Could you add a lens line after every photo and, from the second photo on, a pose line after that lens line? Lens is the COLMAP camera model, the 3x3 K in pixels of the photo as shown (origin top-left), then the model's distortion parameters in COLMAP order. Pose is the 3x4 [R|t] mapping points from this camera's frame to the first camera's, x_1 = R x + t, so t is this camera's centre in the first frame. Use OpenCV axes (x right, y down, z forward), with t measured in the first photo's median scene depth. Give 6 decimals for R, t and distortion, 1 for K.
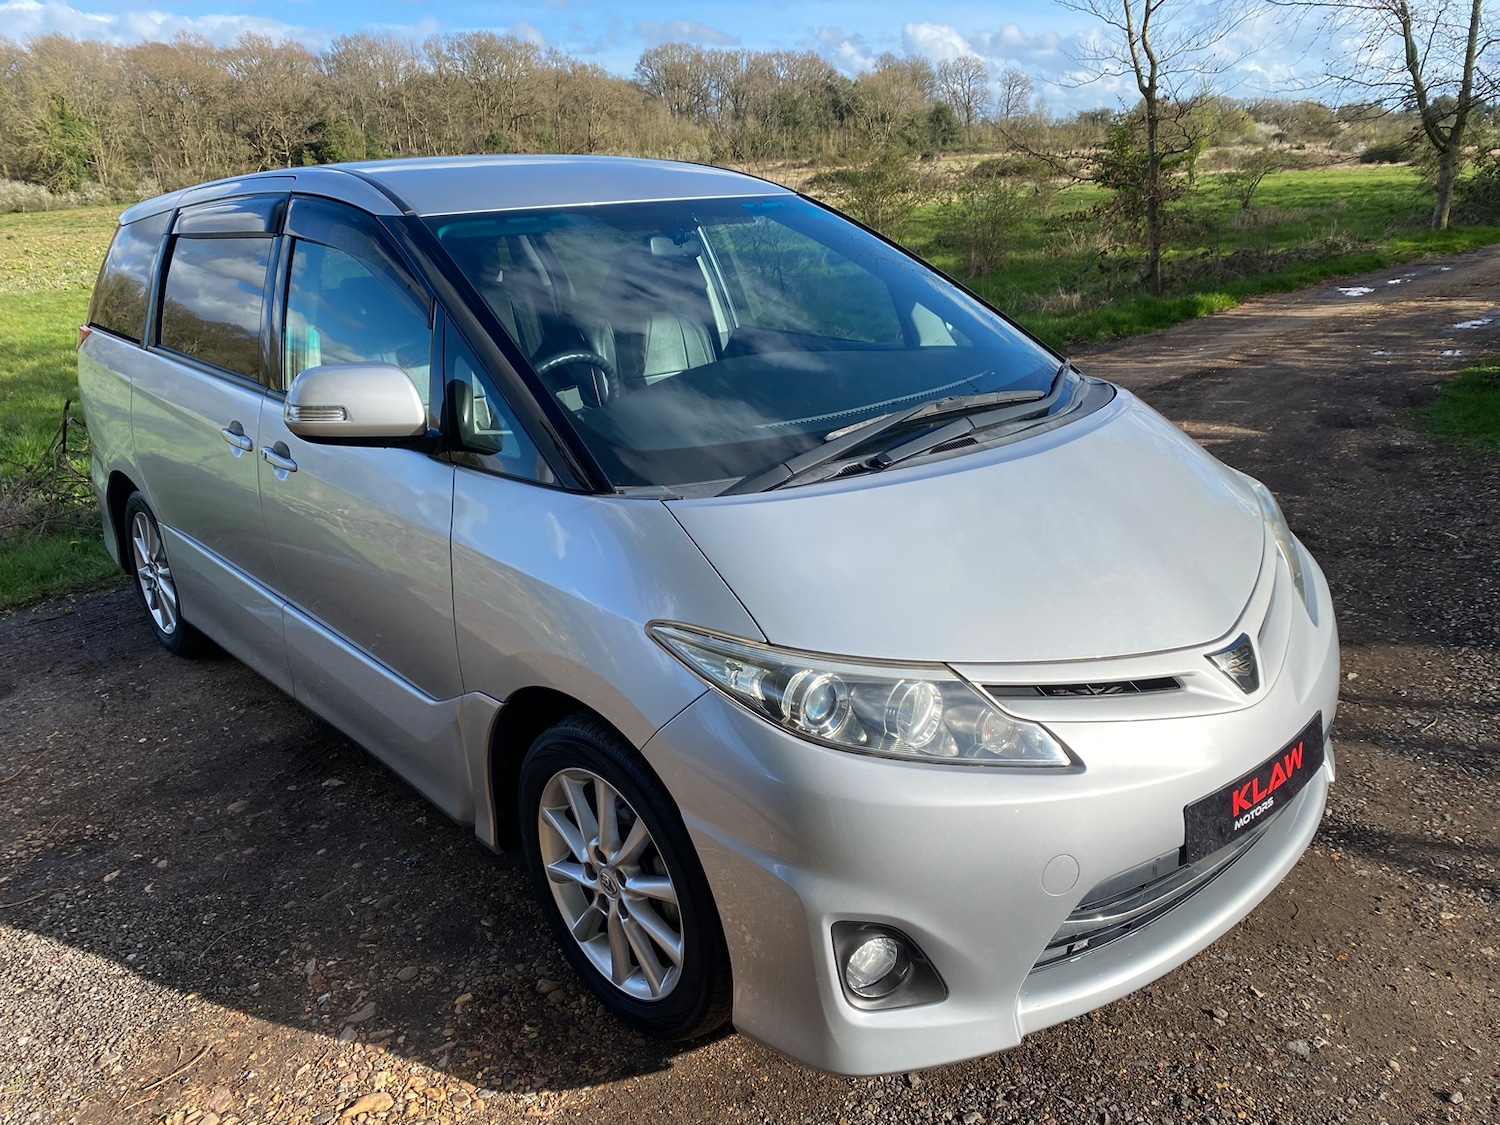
lens RADIAL K [[1185.1, 0, 755.9], [0, 1185.1, 554.9], [0, 0, 1]] dist [0.022665, -0.023971]
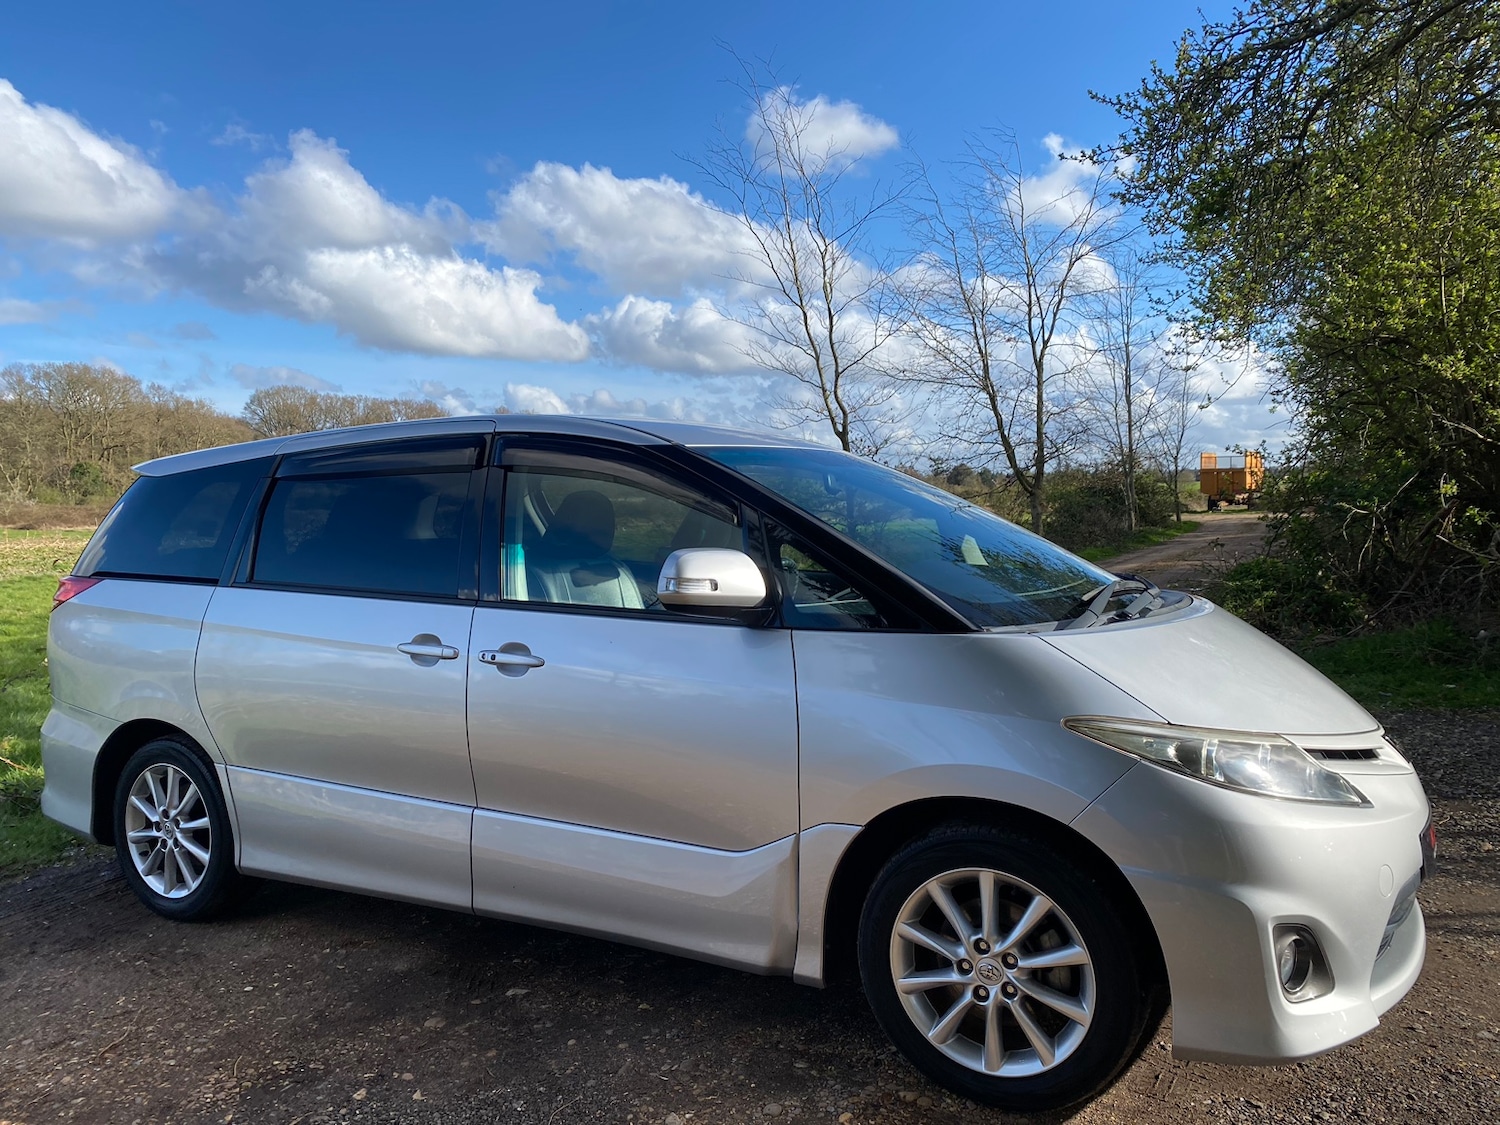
lens RADIAL K [[1185.1, 0, 751.1], [0, 1185.1, 551.0], [0, 0, 1]] dist [0.022665, -0.023971]
pose [[0.943822, 0.012302, 0.330225, -0.099058], [0.080958, 0.960245, -0.267161, 0.023631], [-0.320383, 0.278887, 0.905305, -0.012548]]
